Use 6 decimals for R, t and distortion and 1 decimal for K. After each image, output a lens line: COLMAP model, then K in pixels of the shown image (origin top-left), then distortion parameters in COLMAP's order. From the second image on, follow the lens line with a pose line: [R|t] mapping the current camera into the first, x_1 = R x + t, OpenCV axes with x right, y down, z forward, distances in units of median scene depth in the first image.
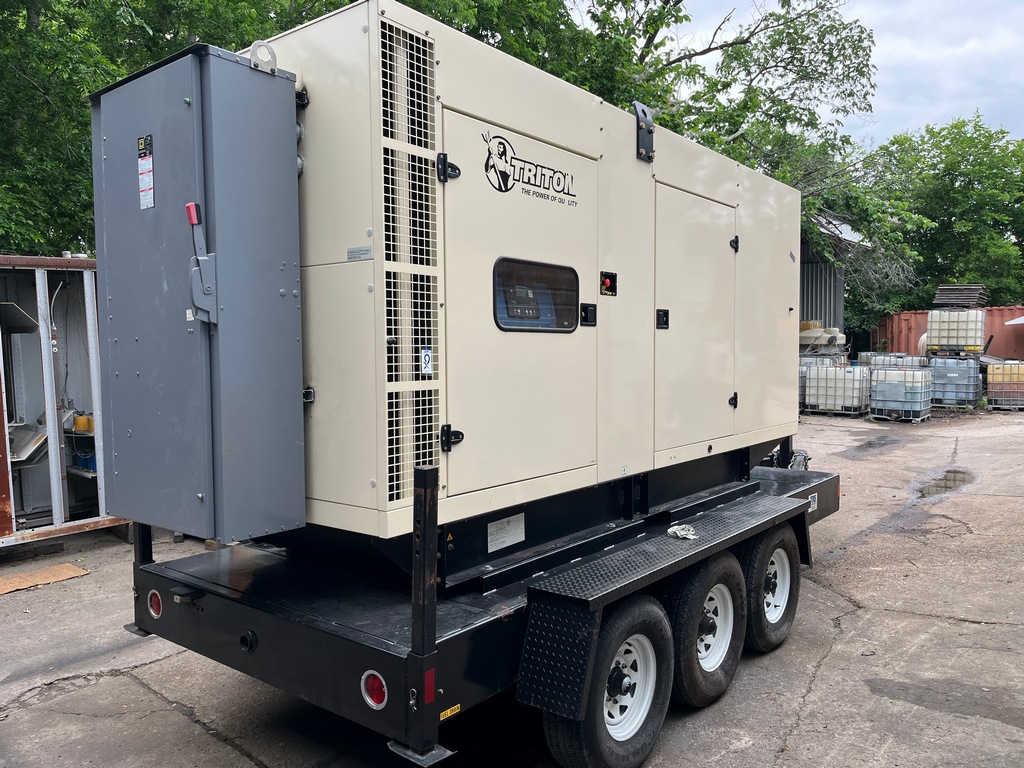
lens RADIAL K [[775.1, 0, 519.2], [0, 775.1, 390.6], [0, 0, 1]] dist [0.033190, -0.041662]
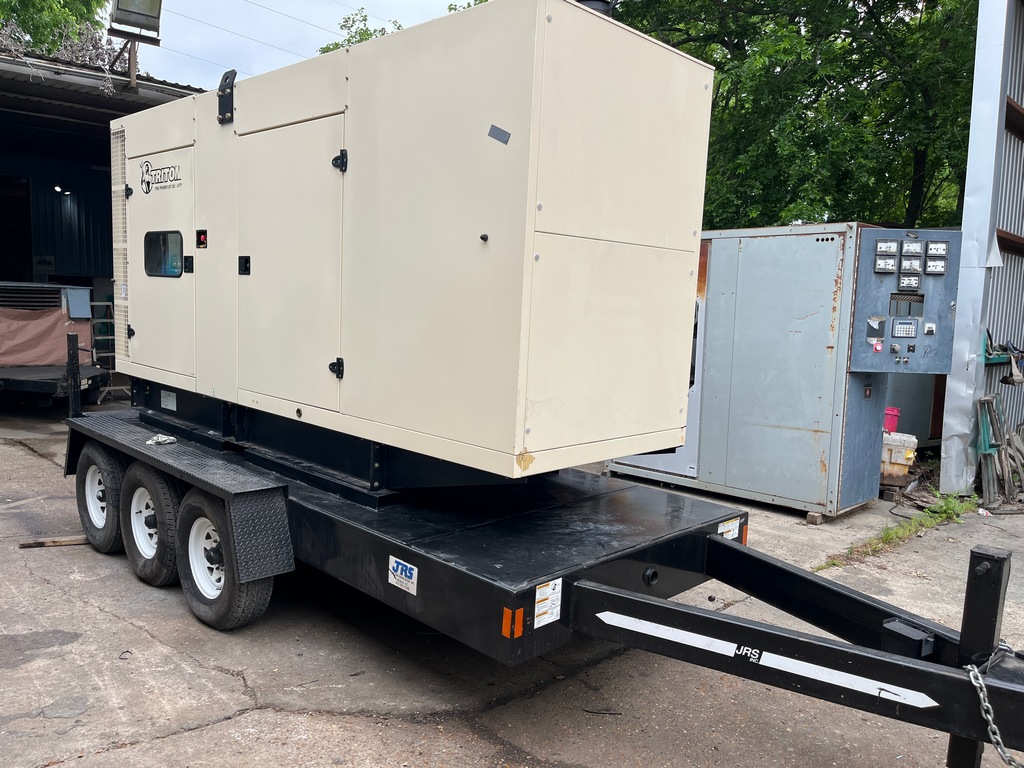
lens RADIAL K [[775.1, 0, 509.9], [0, 775.1, 403.3], [0, 0, 1]] dist [0.033190, -0.041662]
pose [[-0.100315, 0.130812, -0.986319, 1.217047], [-0.104163, 0.984491, 0.141164, -0.094275], [0.989488, 0.116898, -0.085133, 1.469379]]
